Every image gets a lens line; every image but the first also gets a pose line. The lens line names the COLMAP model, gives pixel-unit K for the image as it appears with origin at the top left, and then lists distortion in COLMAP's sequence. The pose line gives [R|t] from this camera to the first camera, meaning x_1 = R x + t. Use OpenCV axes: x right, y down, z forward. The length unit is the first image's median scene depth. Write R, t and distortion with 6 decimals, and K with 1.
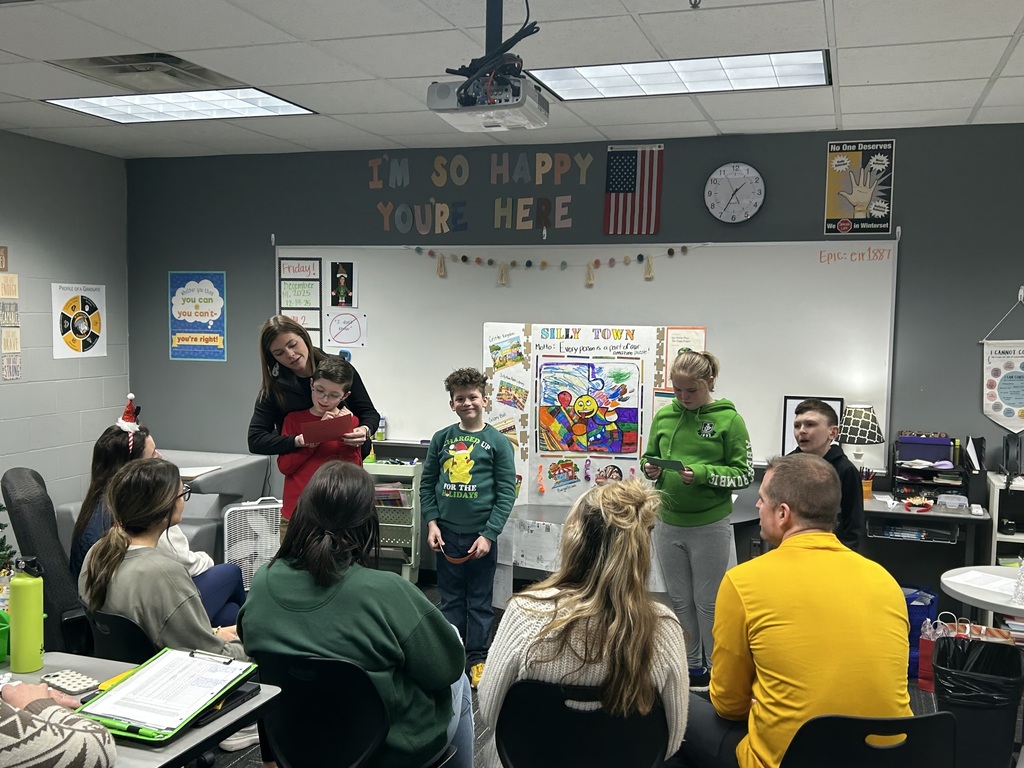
lens RADIAL K [[1012.0, 0, 513.1], [0, 1012.0, 381.8], [0, 0, 1]] dist [0.162495, 0.000000]
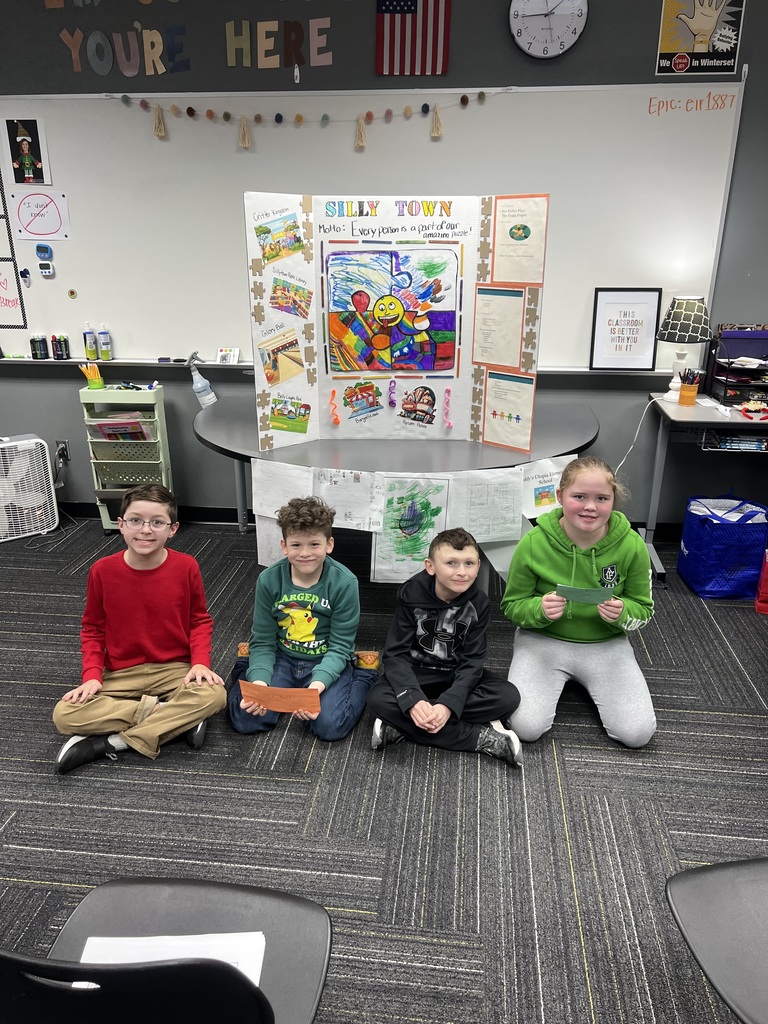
lens RADIAL K [[818.8, 0, 378.5], [0, 818.8, 534.0], [0, 0, 1]] dist [0.060647, -0.050073]
pose [[0.977985, -0.085567, 0.190326, -0.064015], [0.026160, 0.955142, 0.294989, 0.001752], [-0.207030, -0.283516, 0.936353, 0.339890]]
